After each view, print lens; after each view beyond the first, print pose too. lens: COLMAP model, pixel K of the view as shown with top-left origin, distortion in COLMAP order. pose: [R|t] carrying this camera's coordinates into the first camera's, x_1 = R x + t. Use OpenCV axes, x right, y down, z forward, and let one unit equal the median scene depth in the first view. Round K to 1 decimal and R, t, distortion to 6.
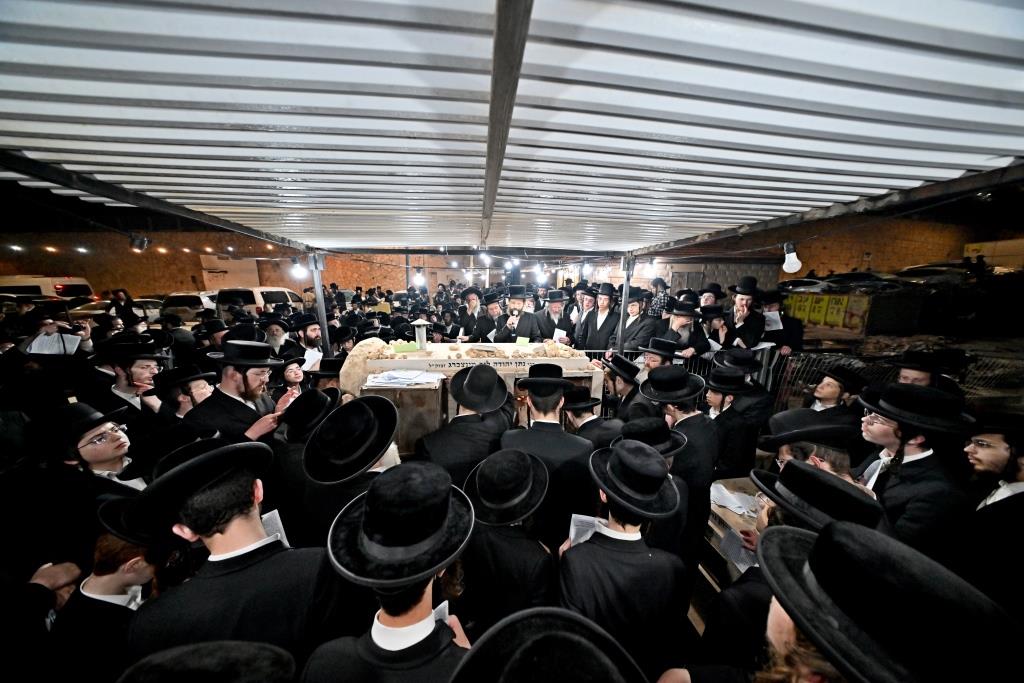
lens RADIAL K [[300.1, 0, 509.4], [0, 300.1, 339.2], [0, 0, 1]] dist [-0.005716, -0.000274]
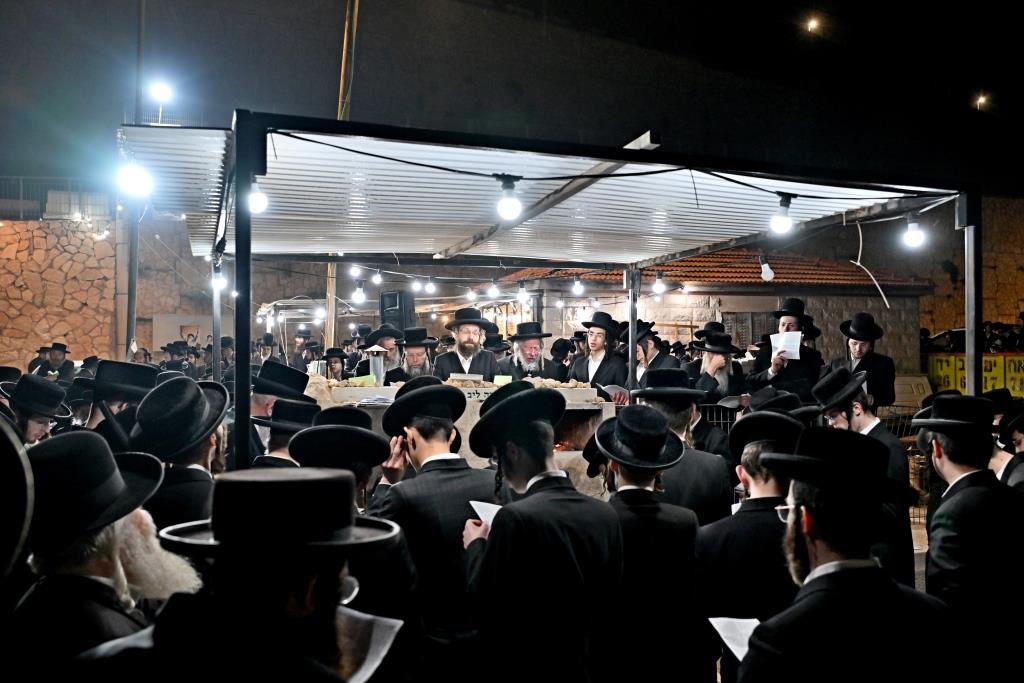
lens RADIAL K [[856.6, 0, 519.8], [0, 856.6, 336.3], [0, 0, 1]] dist [0.007327, -0.005888]
pose [[0.972467, -0.004486, 0.232998, -0.106036], [0.052462, 0.978365, -0.200122, 0.084141], [-0.227060, 0.206835, 0.951663, -0.265163]]
